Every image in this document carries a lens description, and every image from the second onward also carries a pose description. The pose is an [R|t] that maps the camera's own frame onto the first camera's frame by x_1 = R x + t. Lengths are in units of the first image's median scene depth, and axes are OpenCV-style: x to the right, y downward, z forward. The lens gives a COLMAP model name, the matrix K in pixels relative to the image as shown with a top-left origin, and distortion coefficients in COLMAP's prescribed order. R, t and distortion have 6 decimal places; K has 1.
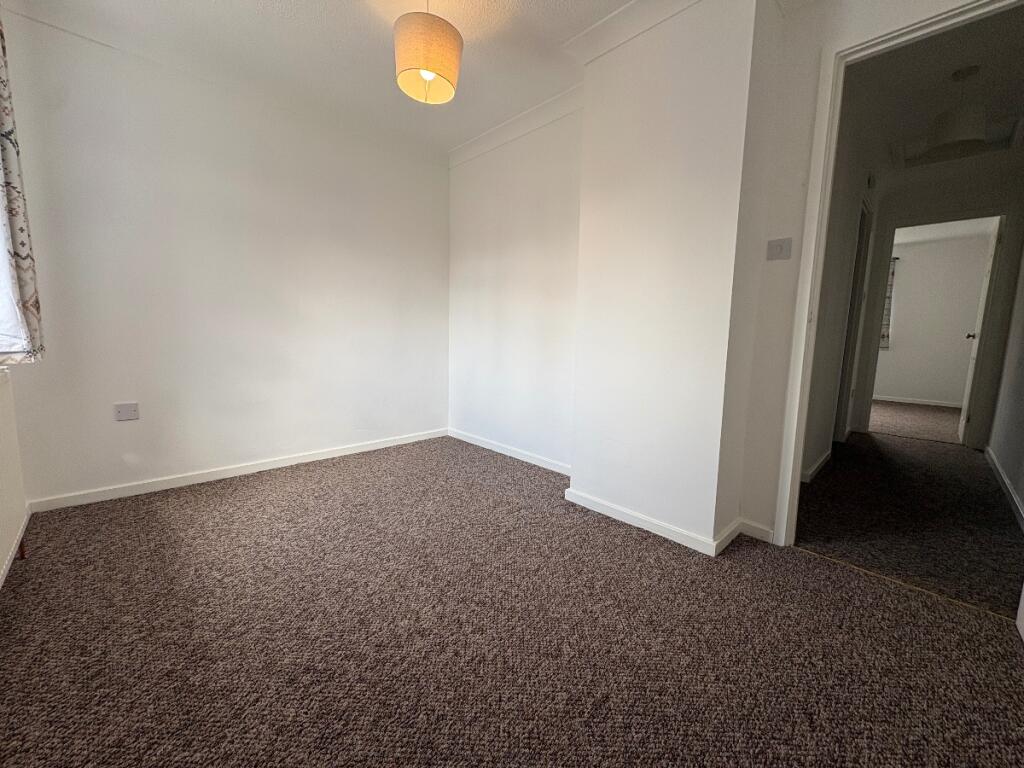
lens RADIAL K [[408.0, 0, 512.8], [0, 408.0, 383.9], [0, 0, 1]] dist [-0.000232, -0.000128]
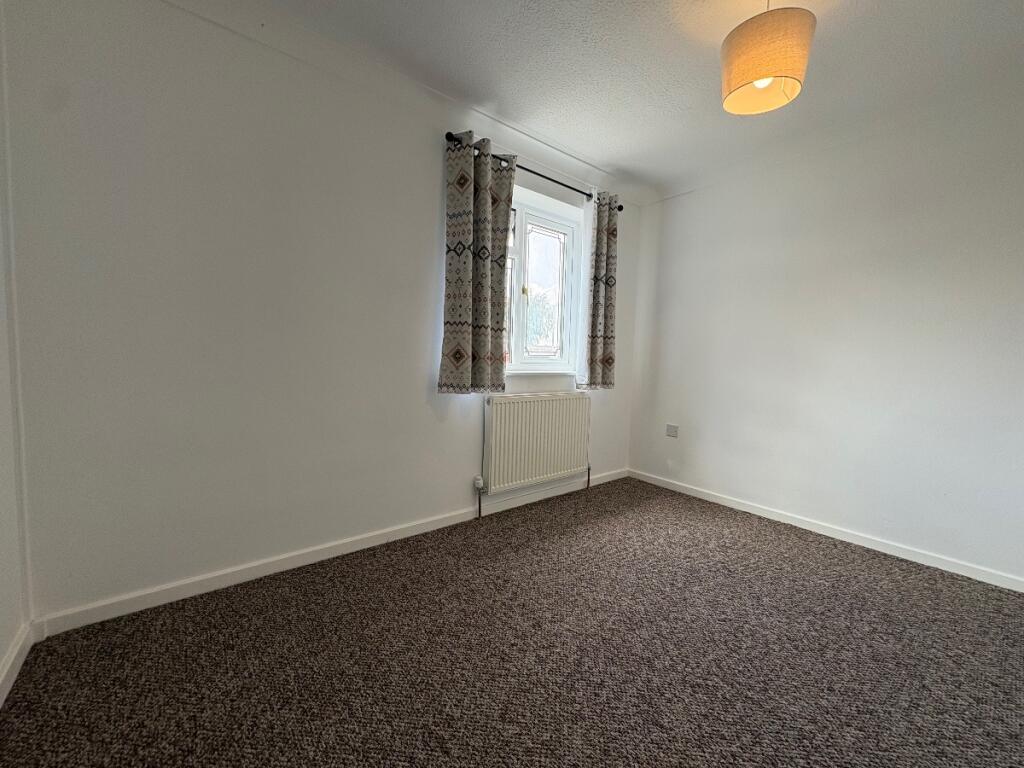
lens RADIAL K [[408.0, 0, 512.8], [0, 408.0, 383.9], [0, 0, 1]] dist [-0.000232, -0.000128]
pose [[-0.091135, 0.042545, -0.994929, 0.569481], [-0.158100, 0.985797, 0.056636, -0.091727], [0.983208, 0.162460, -0.083114, 0.540529]]
